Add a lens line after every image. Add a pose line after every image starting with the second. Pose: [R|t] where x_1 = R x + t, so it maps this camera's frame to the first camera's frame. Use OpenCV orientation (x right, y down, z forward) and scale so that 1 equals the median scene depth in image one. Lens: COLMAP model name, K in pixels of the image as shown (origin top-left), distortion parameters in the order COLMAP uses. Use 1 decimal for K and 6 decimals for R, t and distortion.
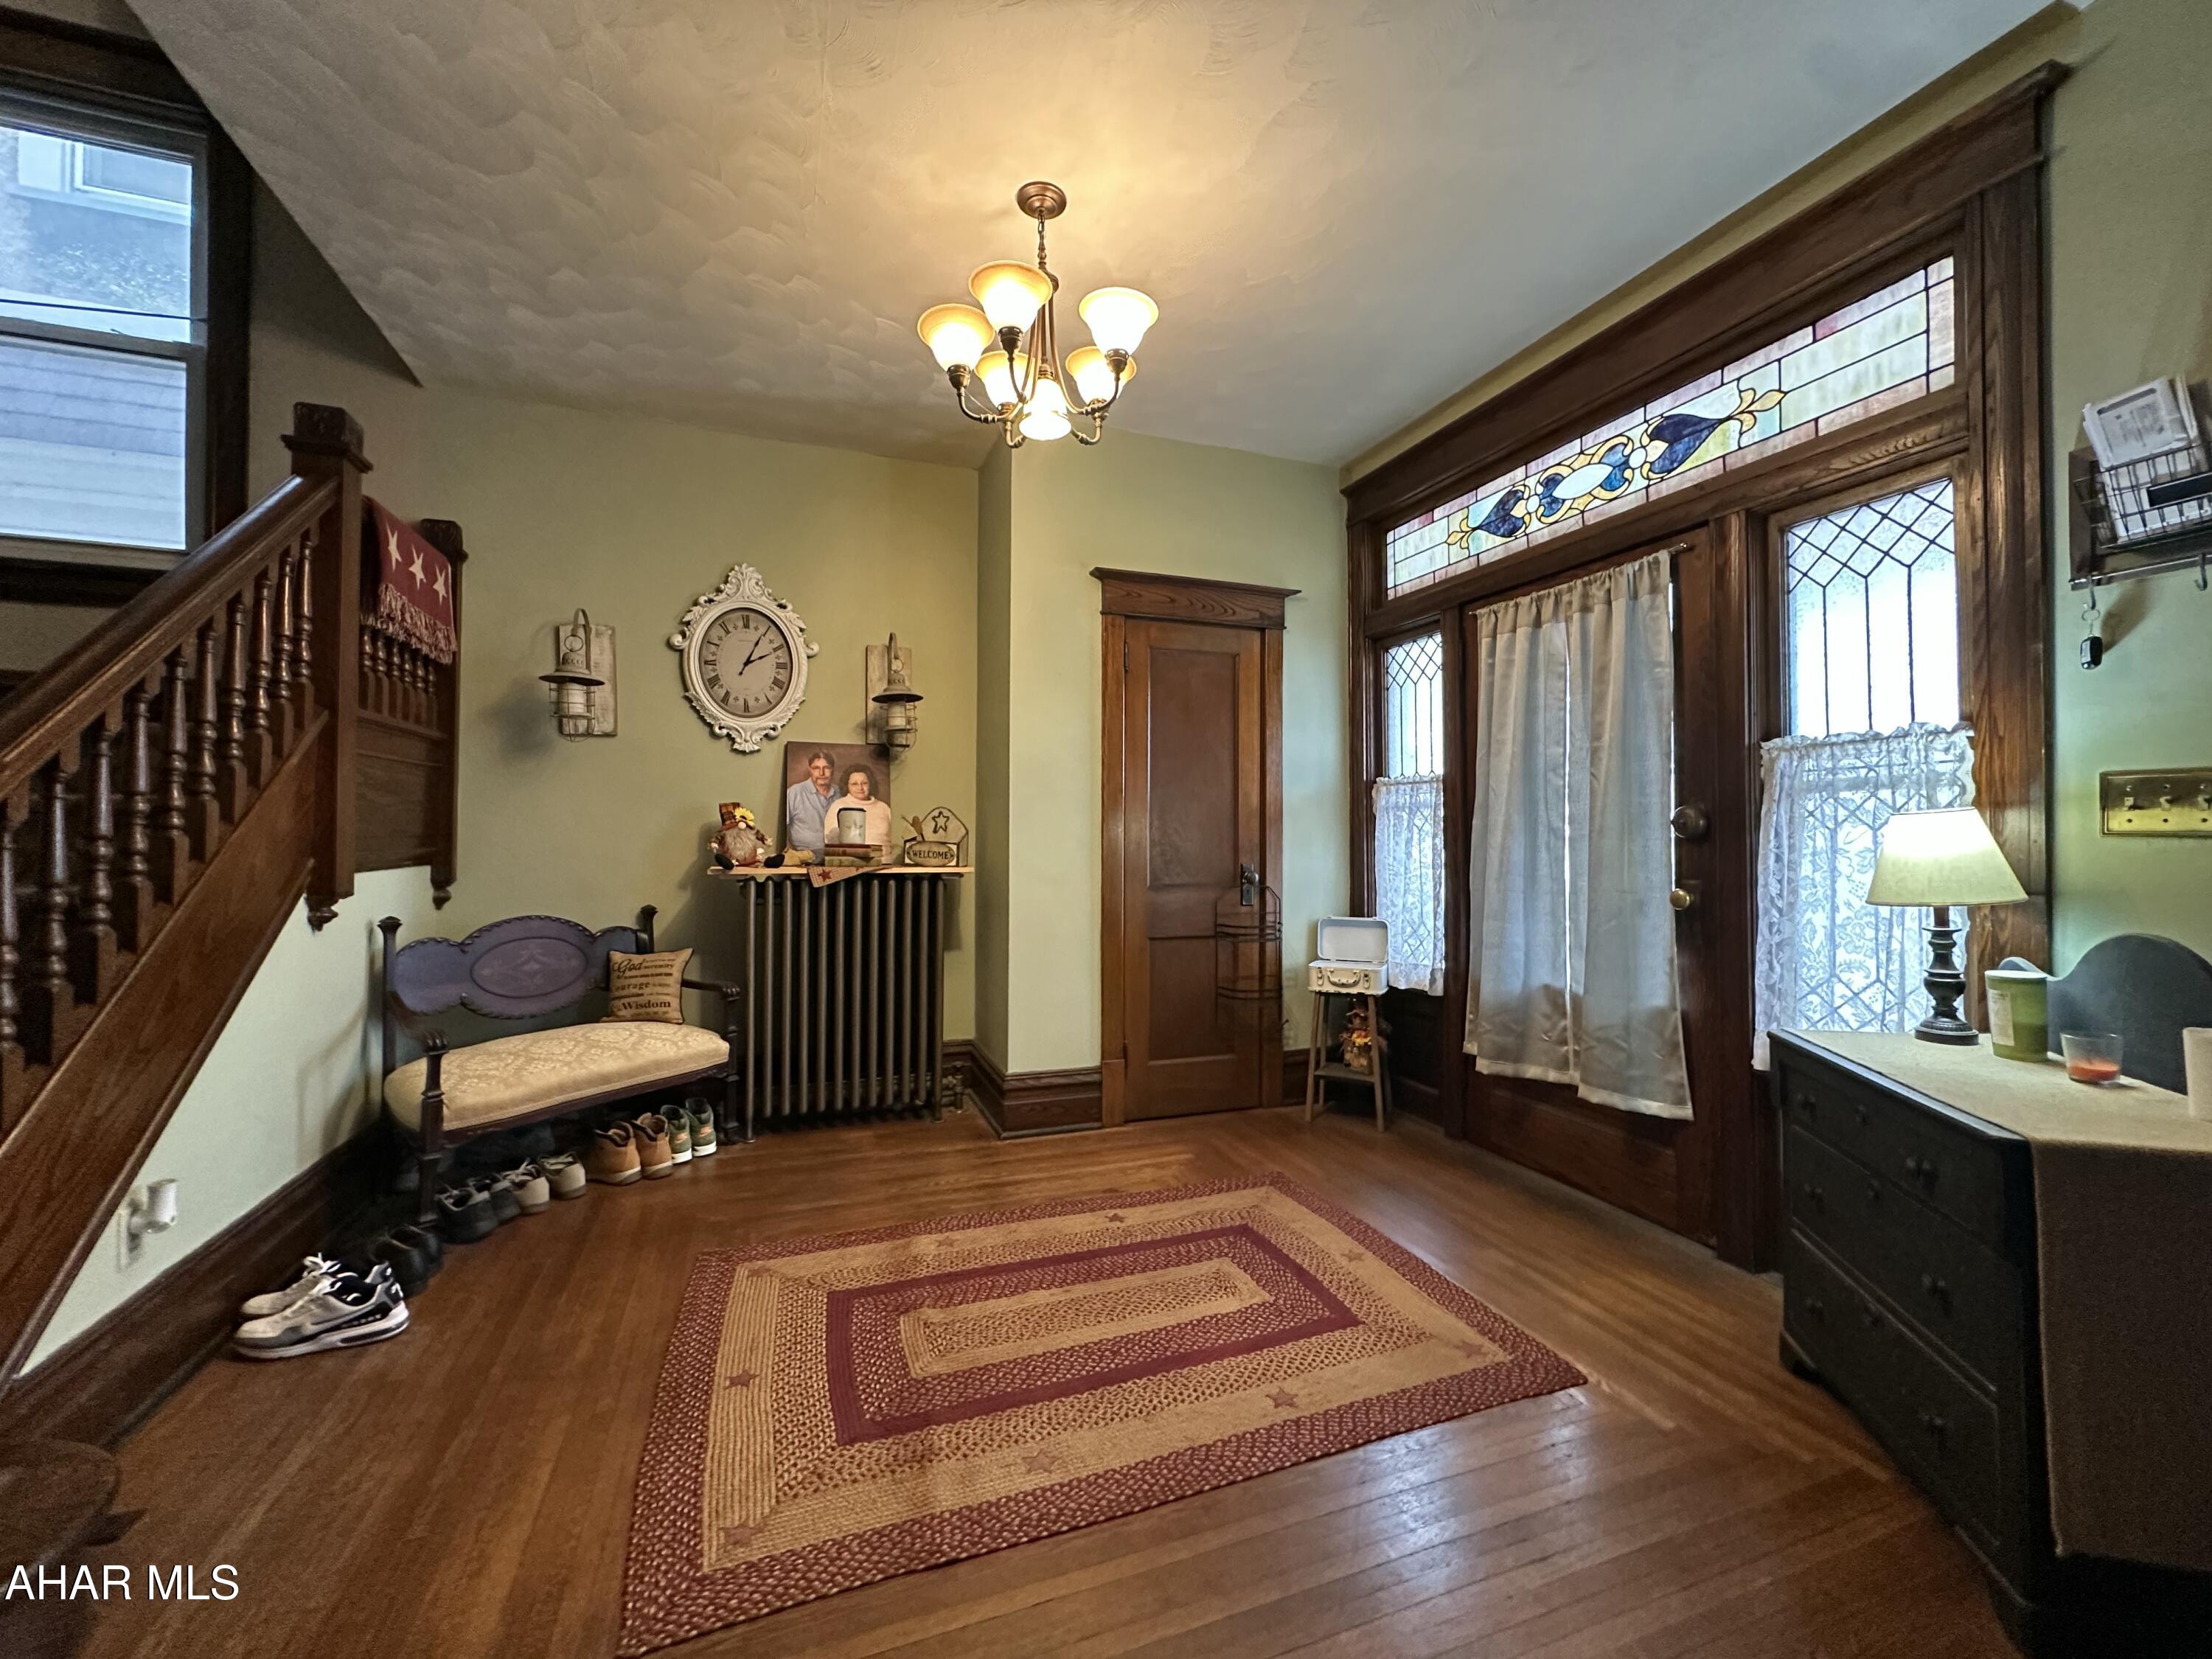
lens RADIAL K [[886.9, 0, 1108.9], [0, 886.9, 829.1], [0, 0, 1]] dist [-0.005794, 0.001959]
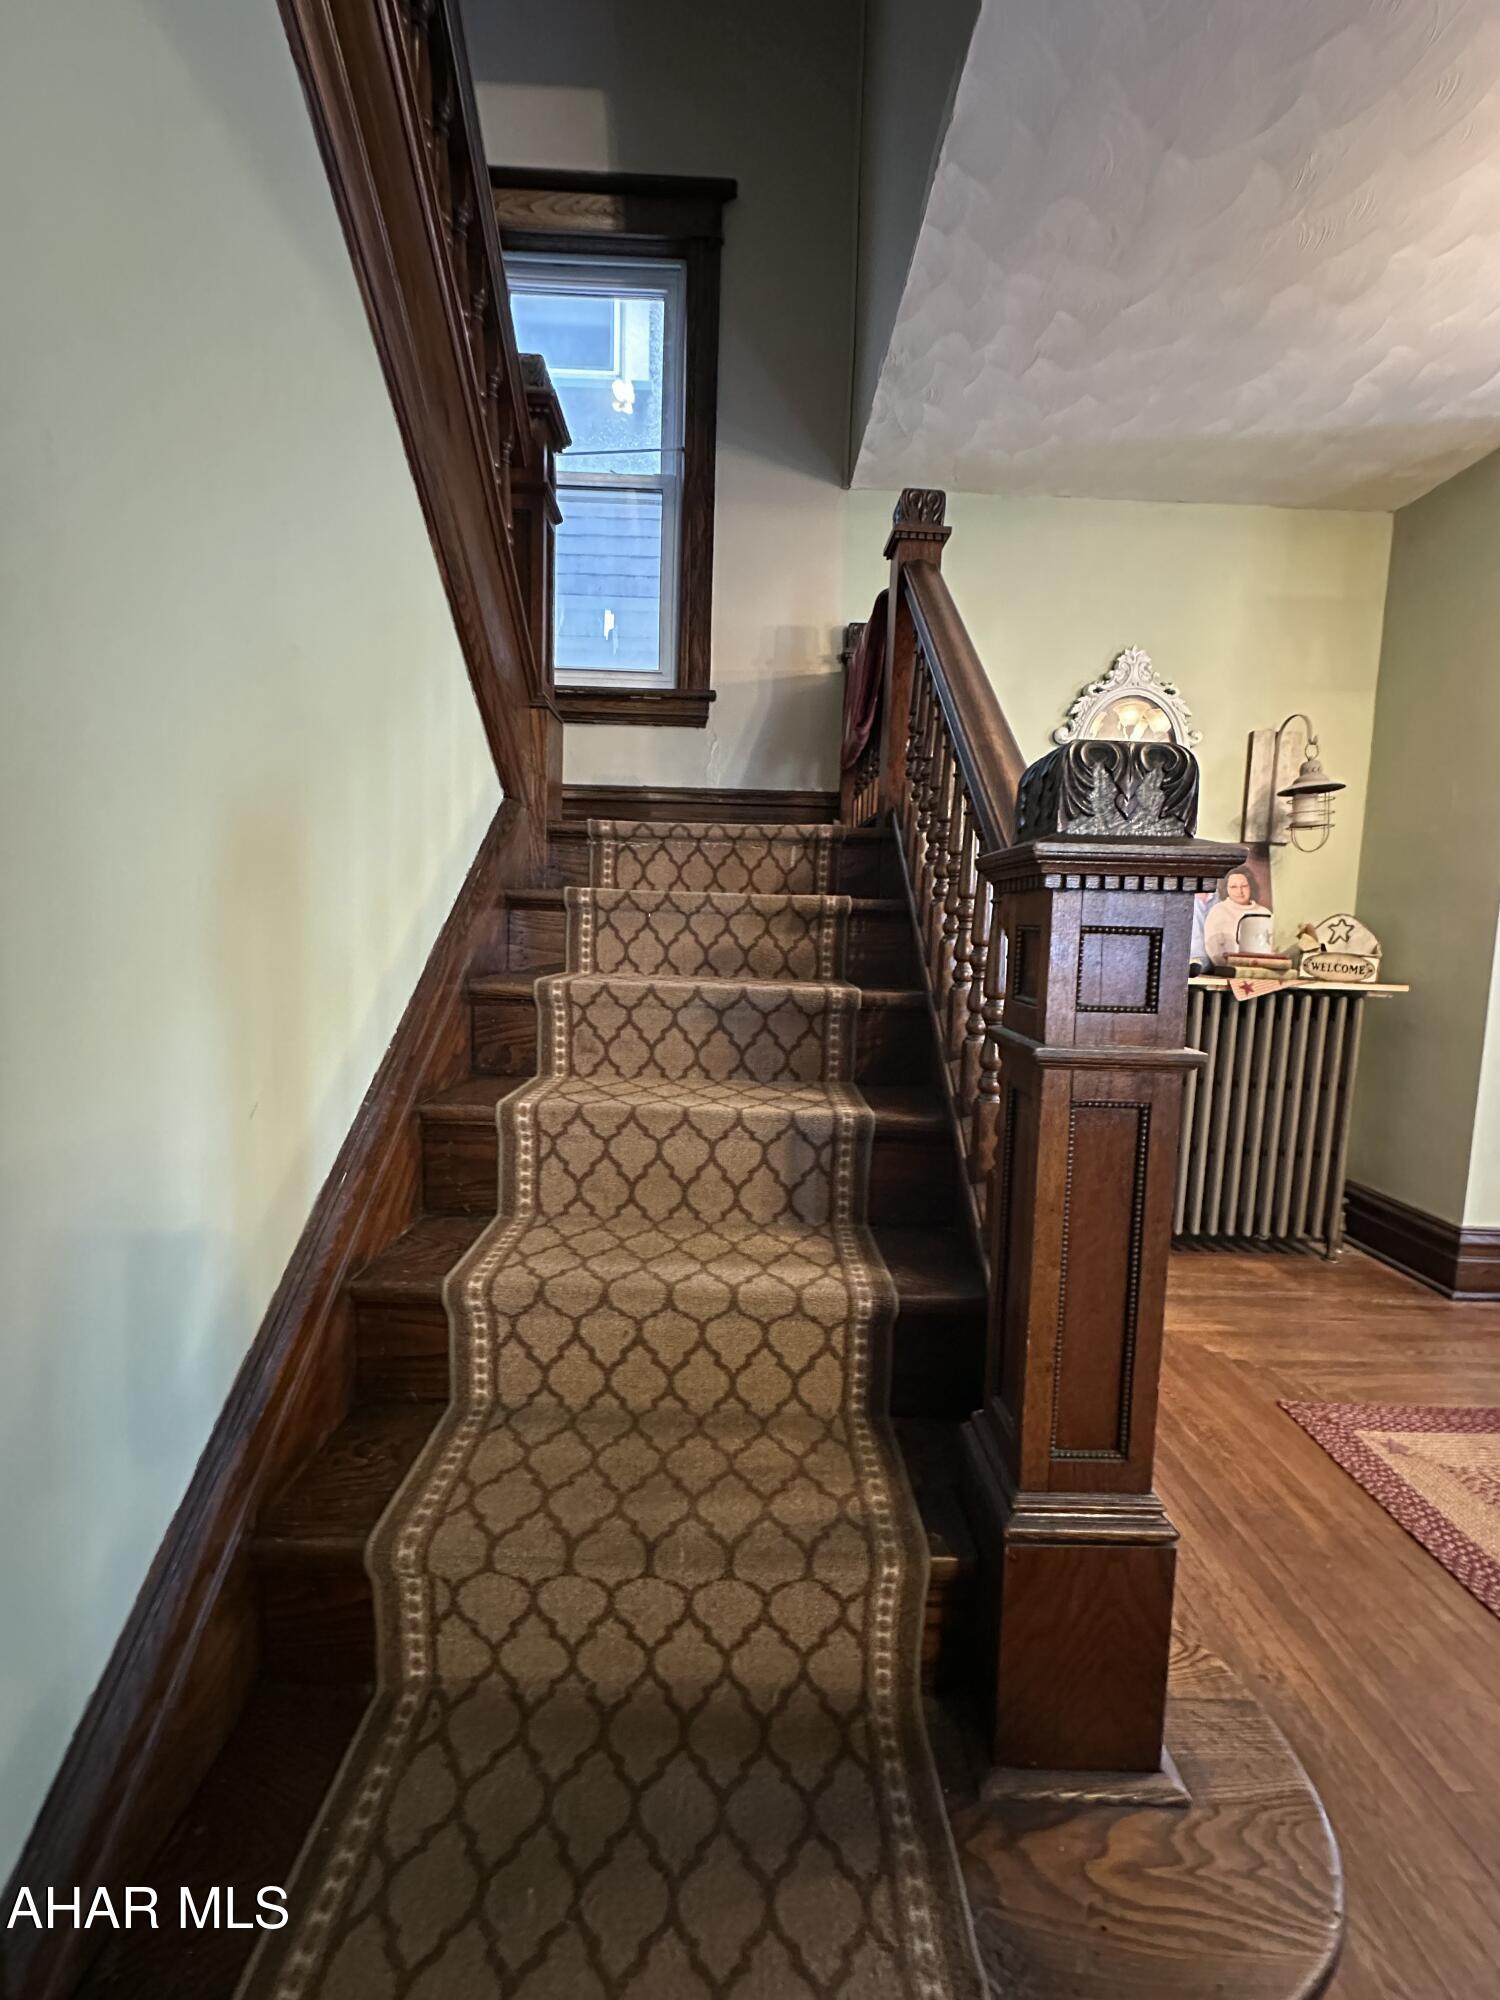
lens RADIAL K [[801.9, 0, 754.0], [0, 801.9, 997.0], [0, 0, 1]] dist [-0.005794, 0.001959]
pose [[0.938462, 0.062631, -0.339655, -0.481046], [-0.026502, 0.993580, 0.109988, -0.015652], [0.344363, -0.094218, 0.934097, 0.041456]]
